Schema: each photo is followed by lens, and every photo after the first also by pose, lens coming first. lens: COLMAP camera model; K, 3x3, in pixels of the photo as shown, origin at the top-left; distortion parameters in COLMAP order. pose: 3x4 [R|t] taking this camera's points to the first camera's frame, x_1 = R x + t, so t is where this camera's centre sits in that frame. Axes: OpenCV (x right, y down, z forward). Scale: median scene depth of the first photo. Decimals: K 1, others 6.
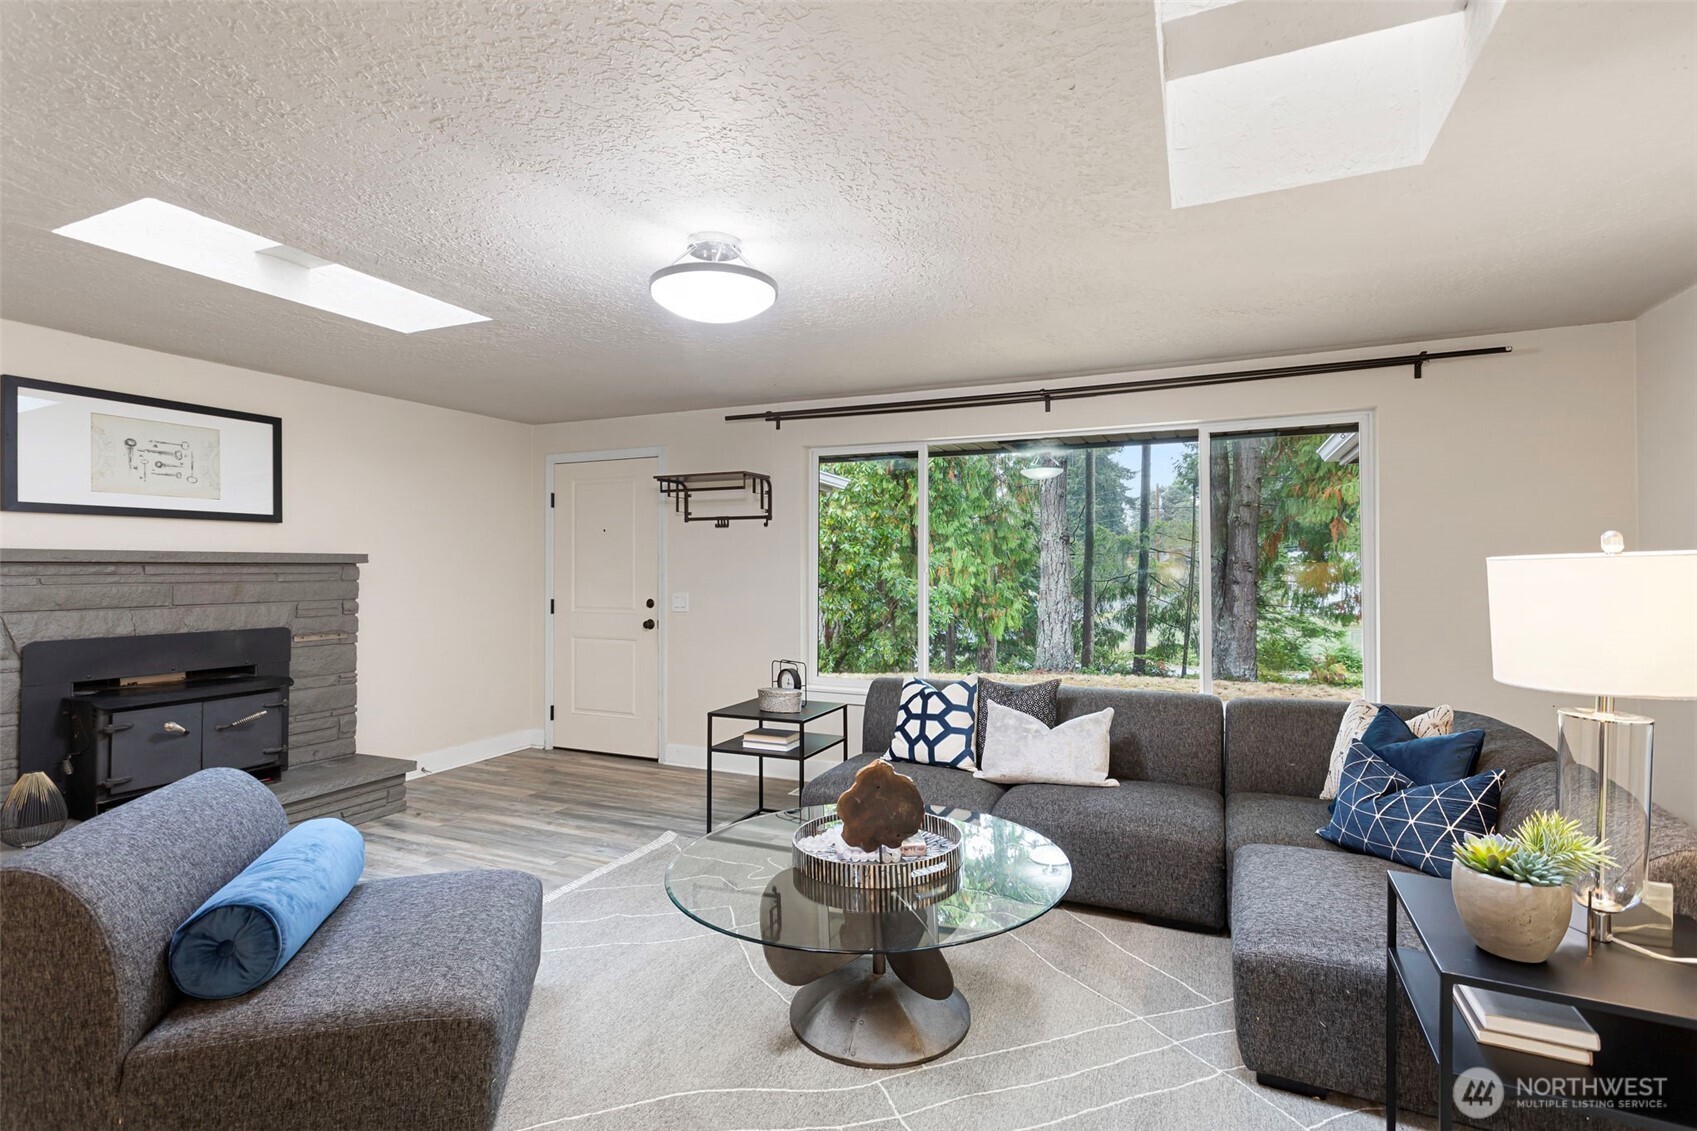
lens RADIAL K [[816.9, 0, 848.5], [0, 816.9, 565.5], [0, 0, 1]] dist [0.002363, 0.000049]
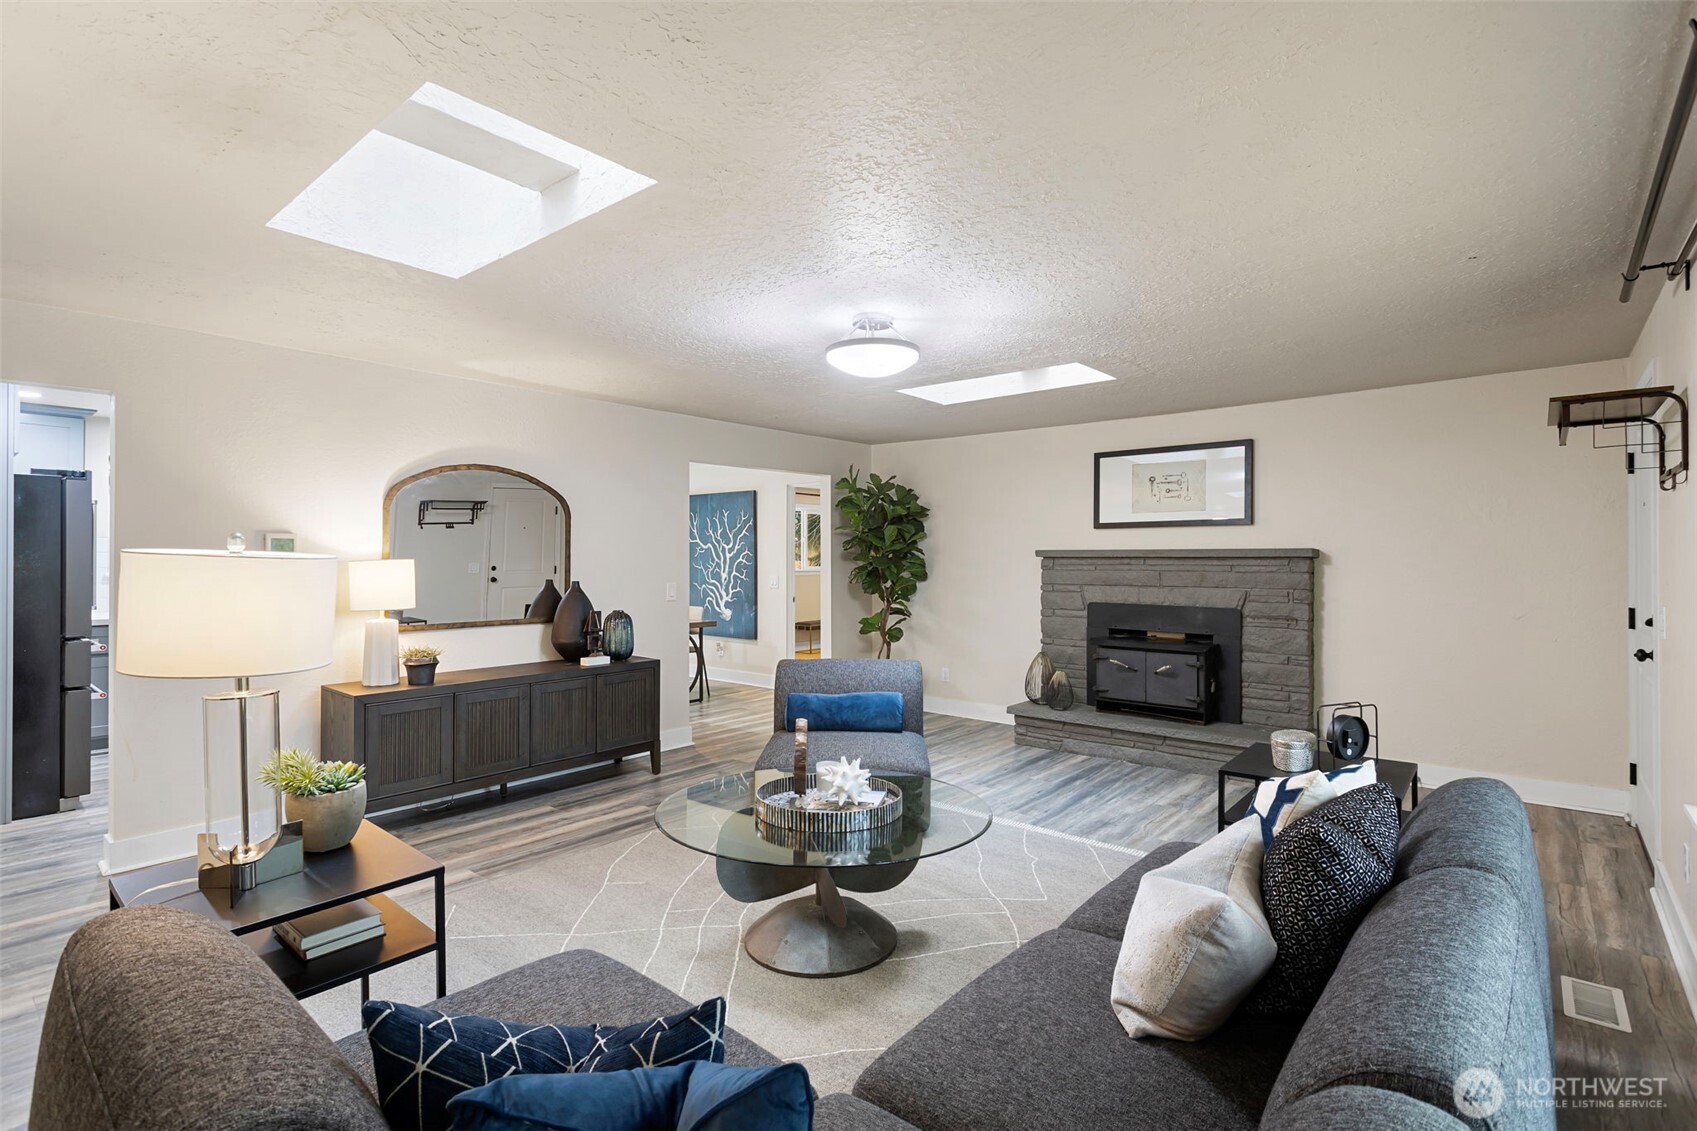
lens RADIAL K [[801.9, 0, 853.1], [0, 801.9, 557.8], [0, 0, 1]] dist [-0.000205, 0.000277]
pose [[-0.270831, -0.000221, -0.962627, 0.699554], [0.000350, 1.000000, -0.000328, -0.001694], [0.962627, -0.000426, -0.270831, 0.833667]]
